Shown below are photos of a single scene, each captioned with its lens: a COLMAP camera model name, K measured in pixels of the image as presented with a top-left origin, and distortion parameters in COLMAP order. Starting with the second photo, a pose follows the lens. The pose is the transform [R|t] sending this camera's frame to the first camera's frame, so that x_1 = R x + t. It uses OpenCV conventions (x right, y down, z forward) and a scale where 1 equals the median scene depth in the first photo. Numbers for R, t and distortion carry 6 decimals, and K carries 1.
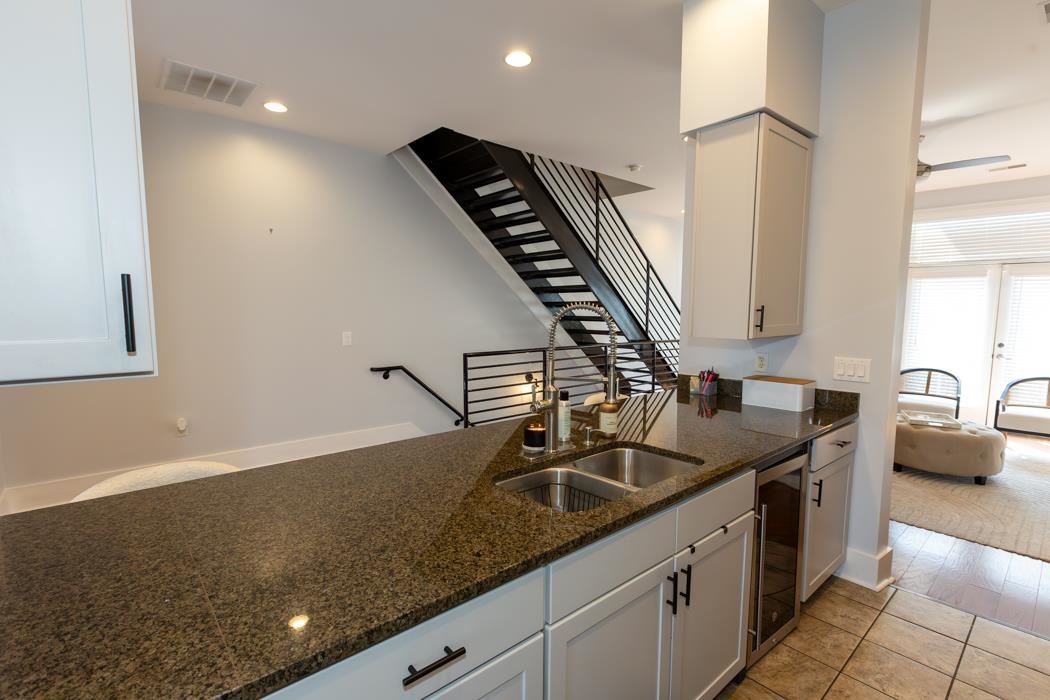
lens RADIAL K [[487.1, 0, 516.7], [0, 487.1, 355.7], [0, 0, 1]] dist [-0.000235, 0.000102]
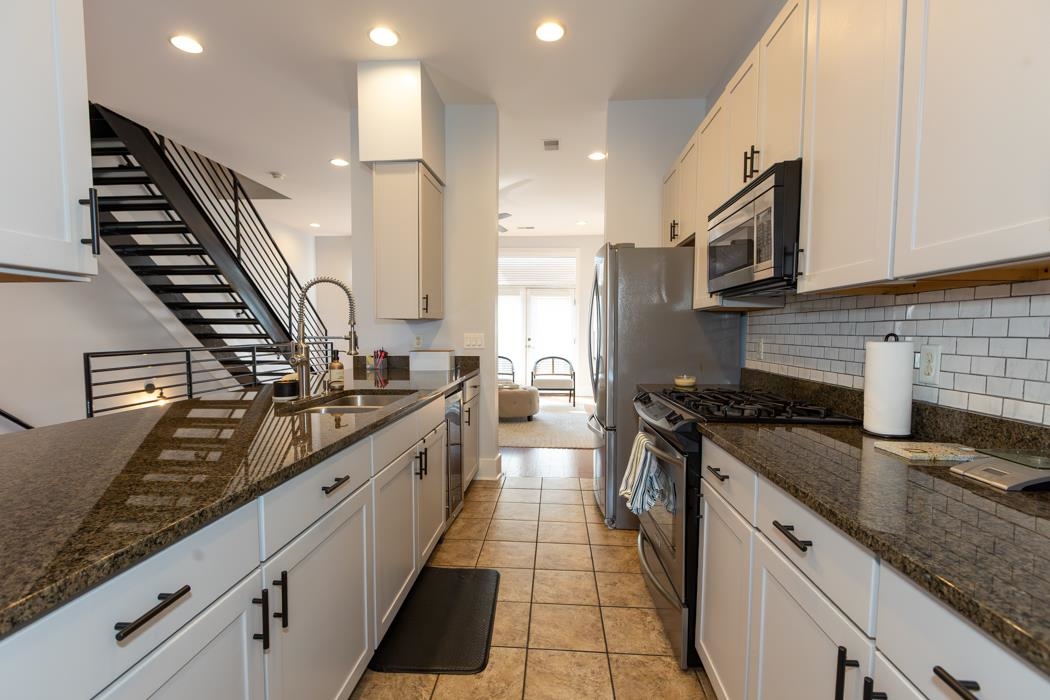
lens RADIAL K [[487.1, 0, 516.7], [0, 487.1, 355.7], [0, 0, 1]] dist [-0.000235, 0.000102]
pose [[0.709799, -0.035839, 0.703492, -0.169296], [0.065202, 0.997760, -0.014956, 0.060199], [-0.701380, 0.056485, 0.710546, -0.101975]]
